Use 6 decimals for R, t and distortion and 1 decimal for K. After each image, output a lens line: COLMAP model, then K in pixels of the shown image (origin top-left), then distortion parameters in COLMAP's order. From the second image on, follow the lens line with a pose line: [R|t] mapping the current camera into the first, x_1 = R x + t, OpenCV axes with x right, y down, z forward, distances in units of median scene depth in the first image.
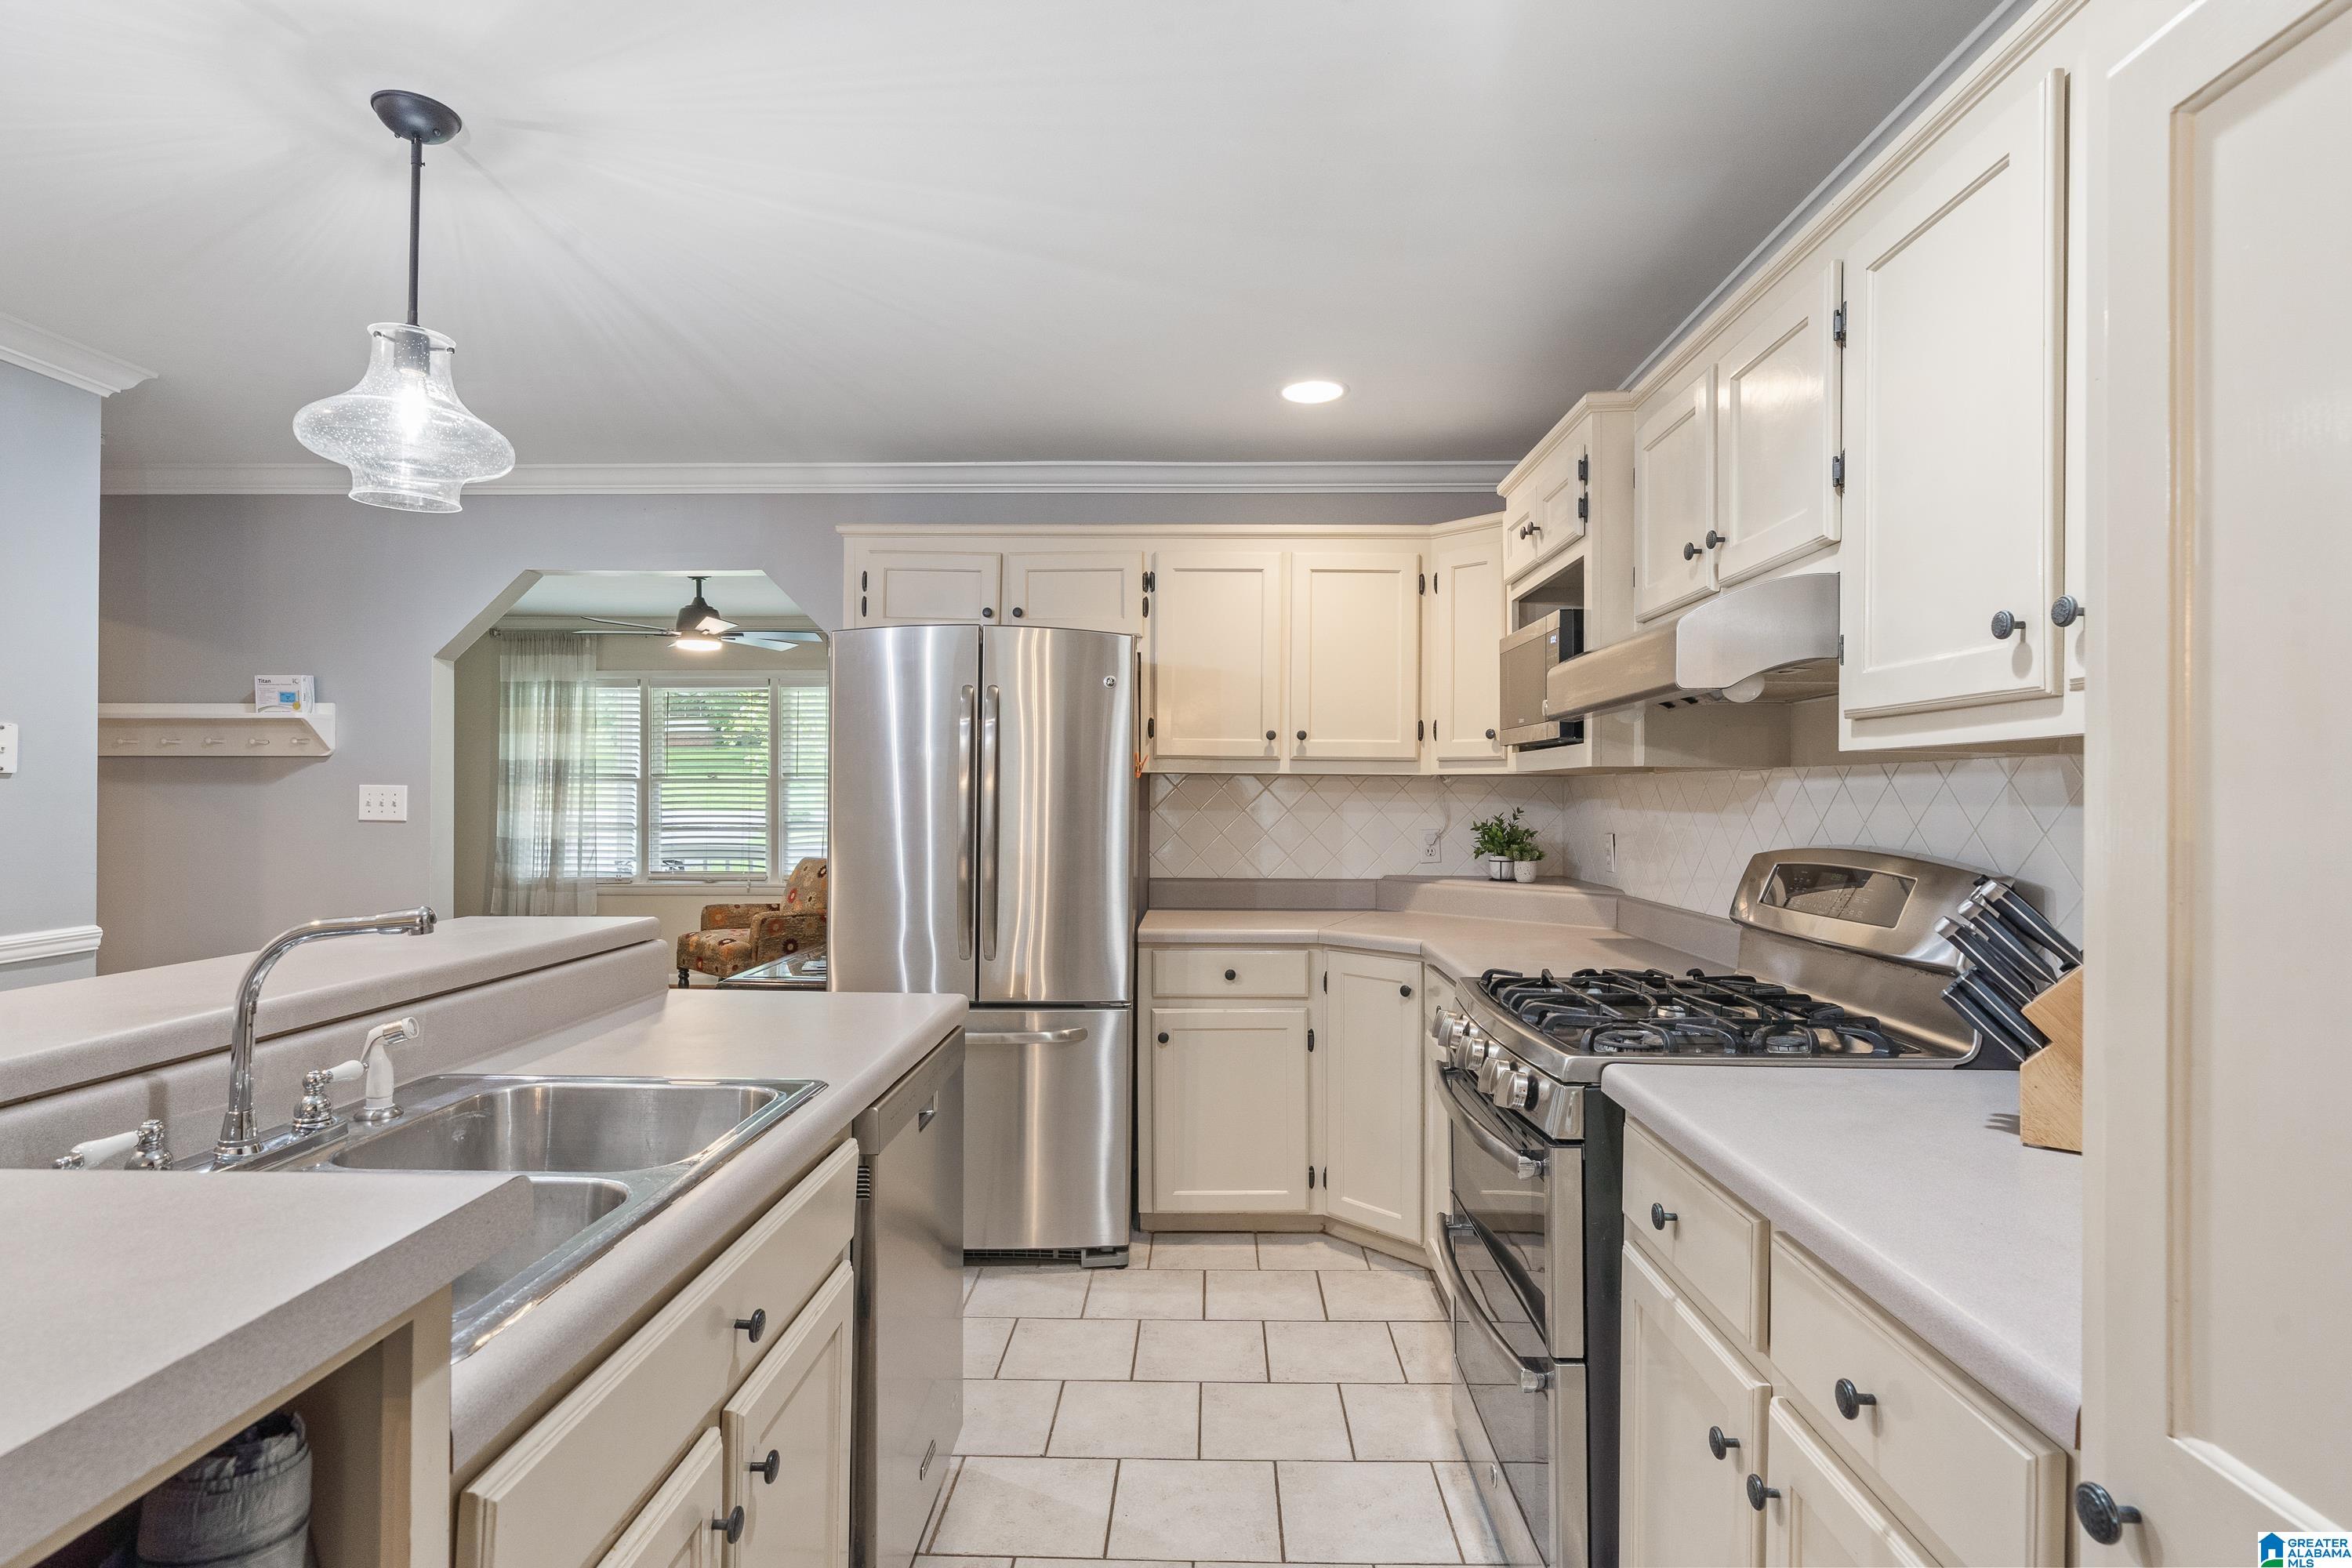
lens RADIAL K [[1176.7, 0, 1176.0], [0, 1176.7, 784.0], [0, 0, 1]] dist [-0.014837, 0.001330]
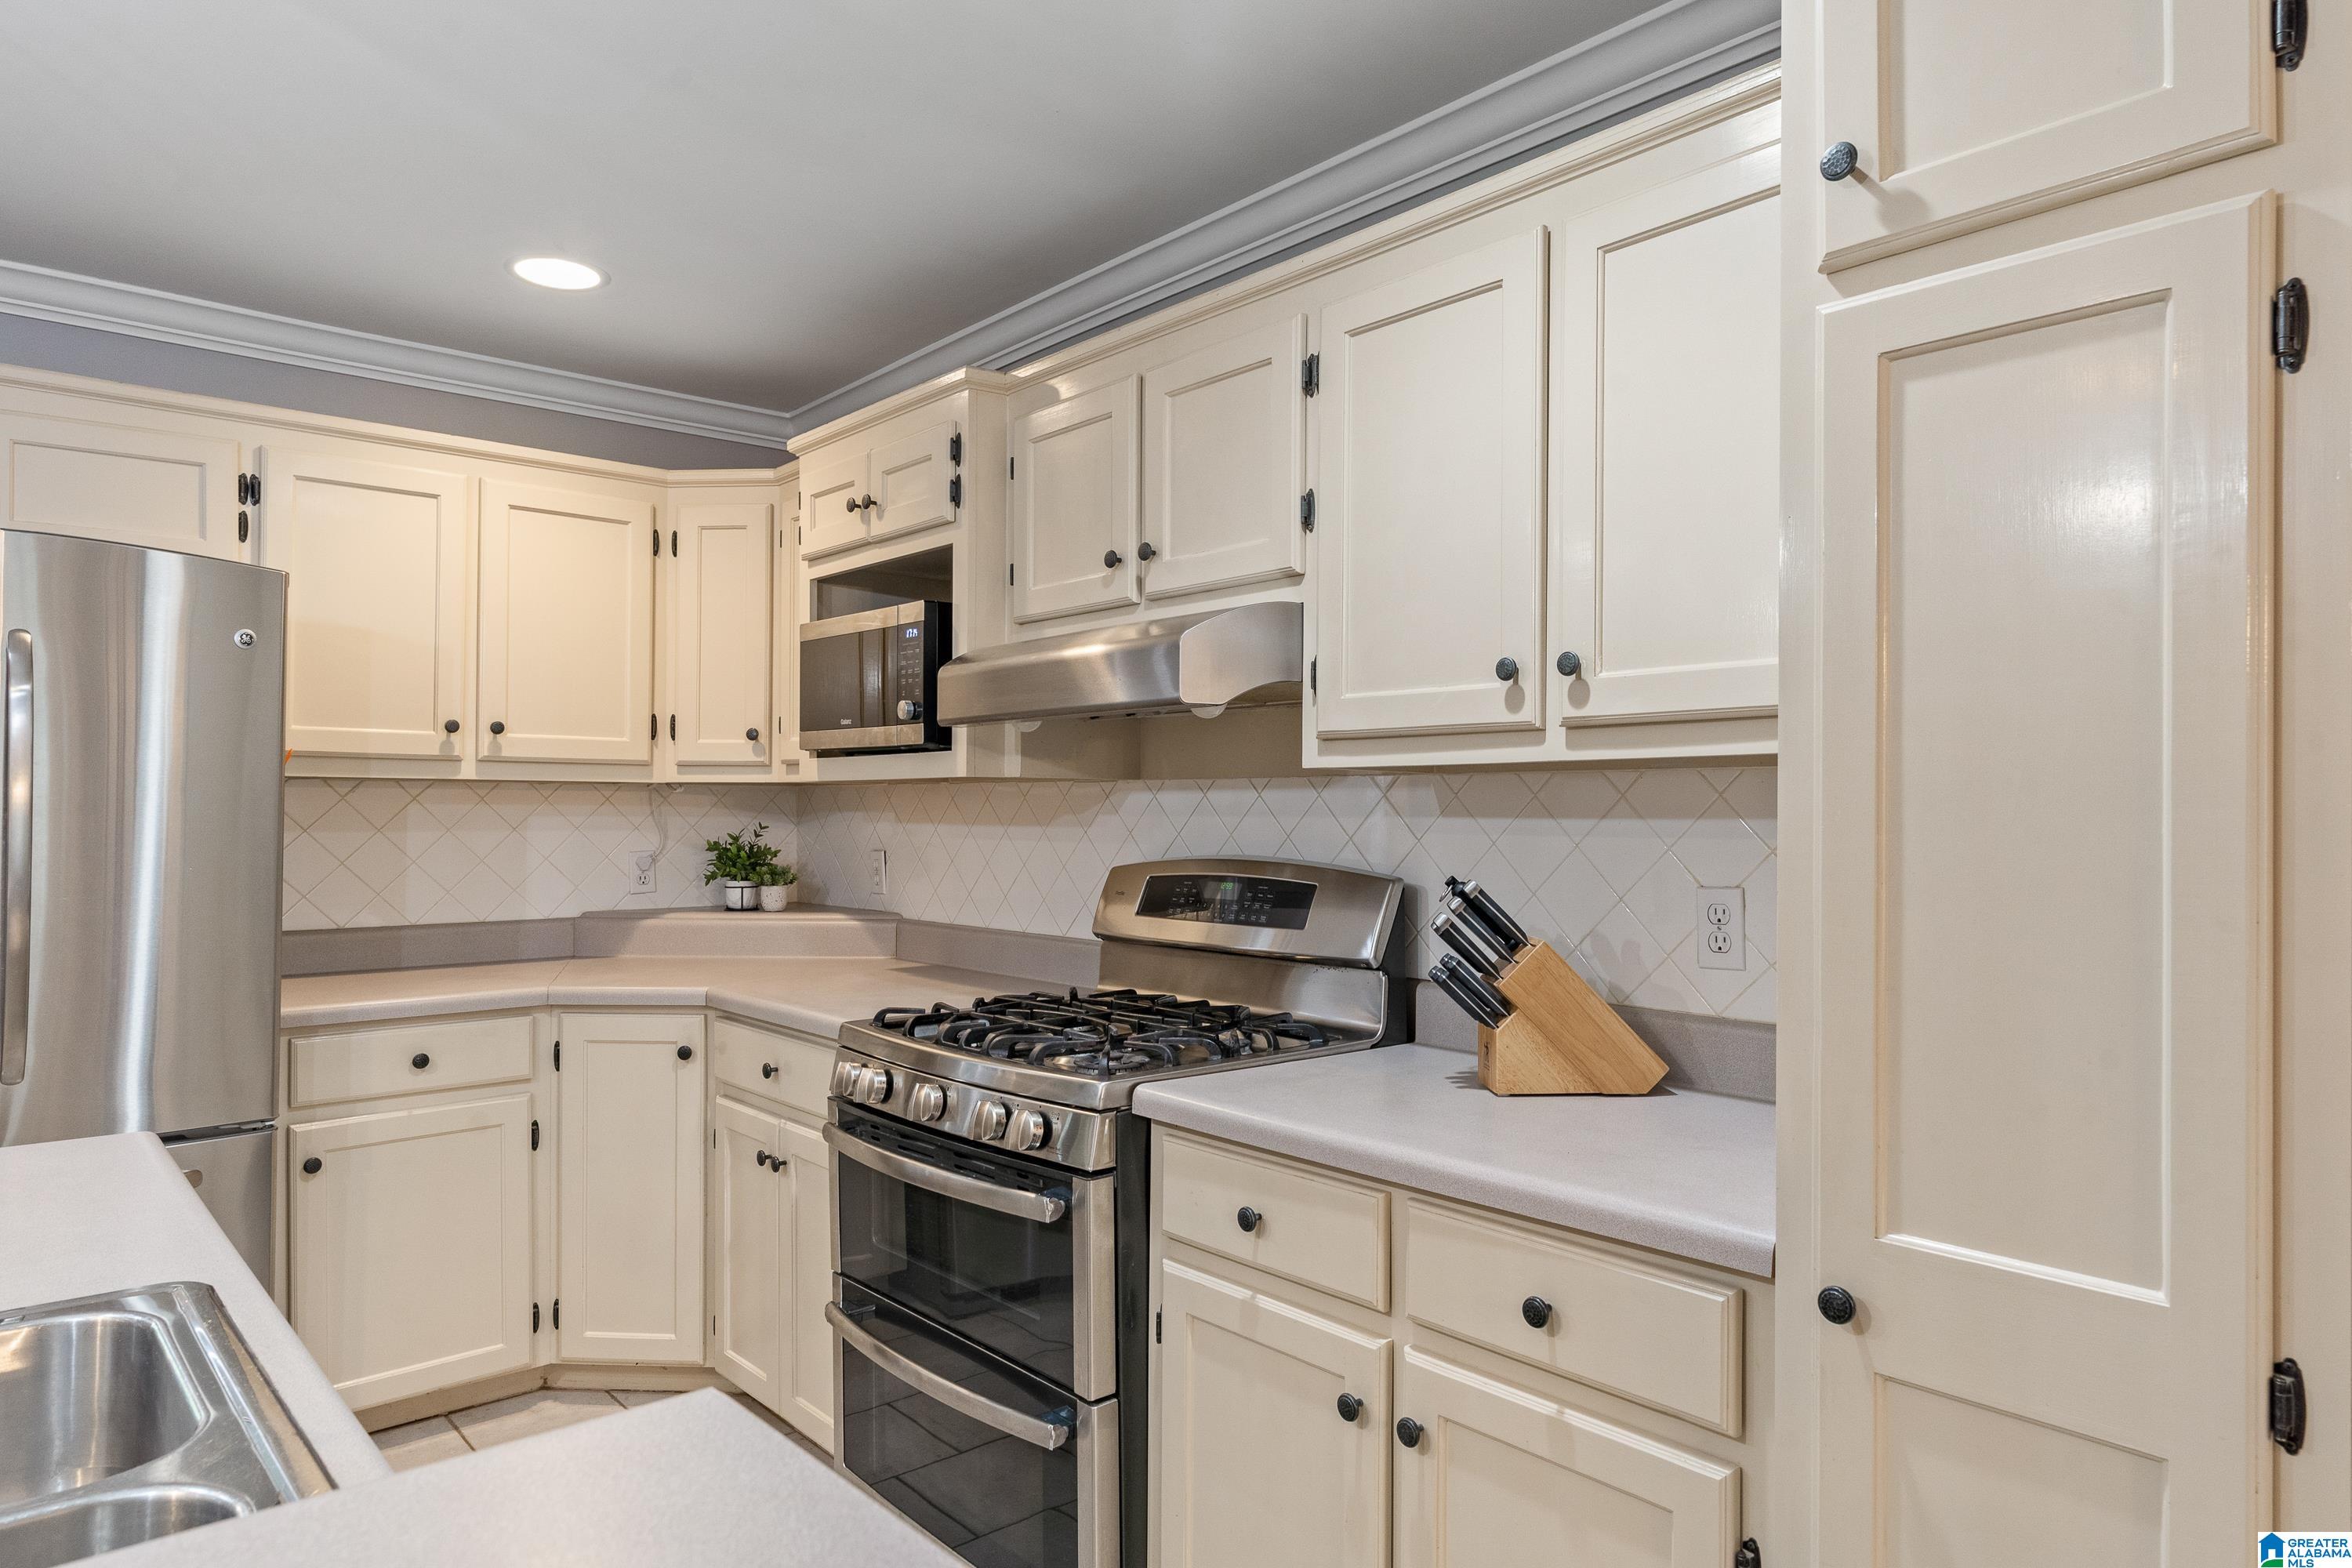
lens RADIAL K [[1442.9, 0, 1177.1], [0, 1442.9, 802.4], [0, 0, 1]] dist [-0.003272, 0.001481]
pose [[0.736395, -0.001676, 0.676550, -0.213827], [-0.003871, 0.999970, 0.006692, -0.002466], [-0.676541, -0.007547, 0.736367, 0.047677]]
